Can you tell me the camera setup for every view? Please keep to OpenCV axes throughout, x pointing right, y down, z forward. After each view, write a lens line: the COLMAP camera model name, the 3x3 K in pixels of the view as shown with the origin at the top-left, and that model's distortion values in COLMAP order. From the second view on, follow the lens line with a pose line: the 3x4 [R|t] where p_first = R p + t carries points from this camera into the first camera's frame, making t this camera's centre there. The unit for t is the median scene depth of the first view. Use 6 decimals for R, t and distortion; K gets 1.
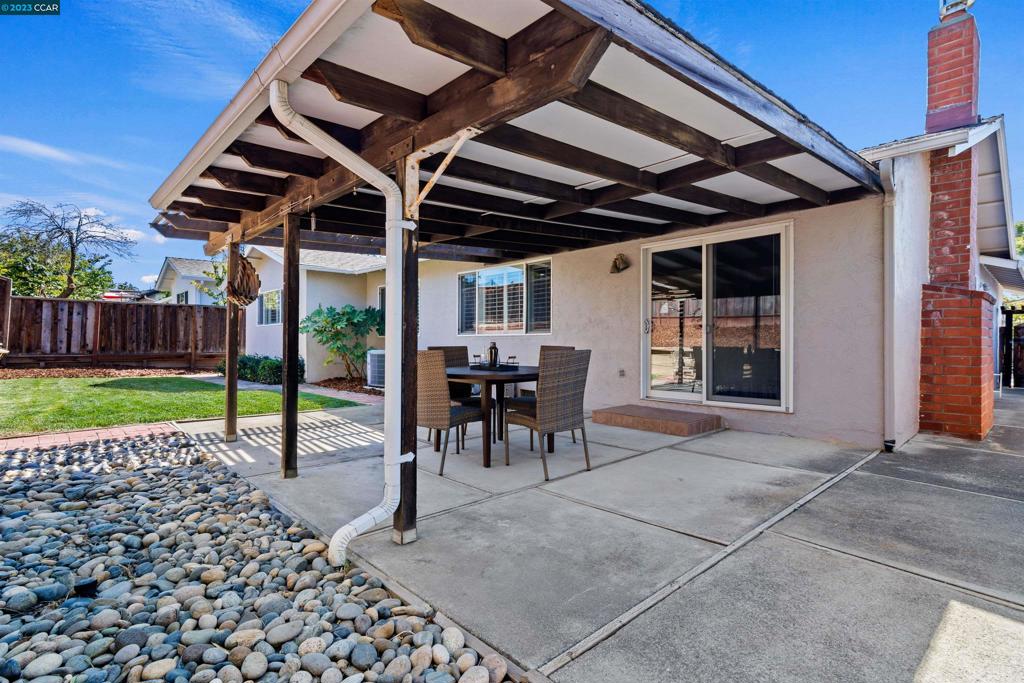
lens RADIAL K [[498.7, 0, 514.8], [0, 498.7, 343.1], [0, 0, 1]] dist [0.000227, 0.000898]
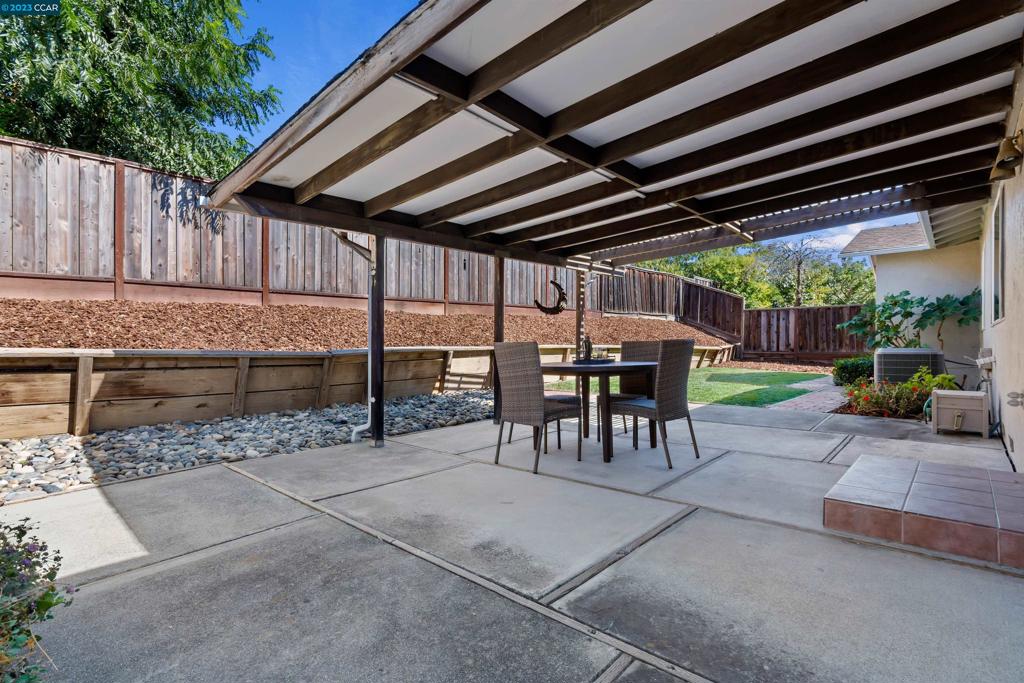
lens RADIAL K [[498.7, 0, 514.8], [0, 498.7, 339.8], [0, 0, 1]] dist [0.000227, 0.000898]
pose [[0.077072, -0.011307, -0.996961, 1.065080], [0.000773, 0.999936, -0.011281, 0.019818], [0.997025, 0.000098, 0.077076, 0.892757]]
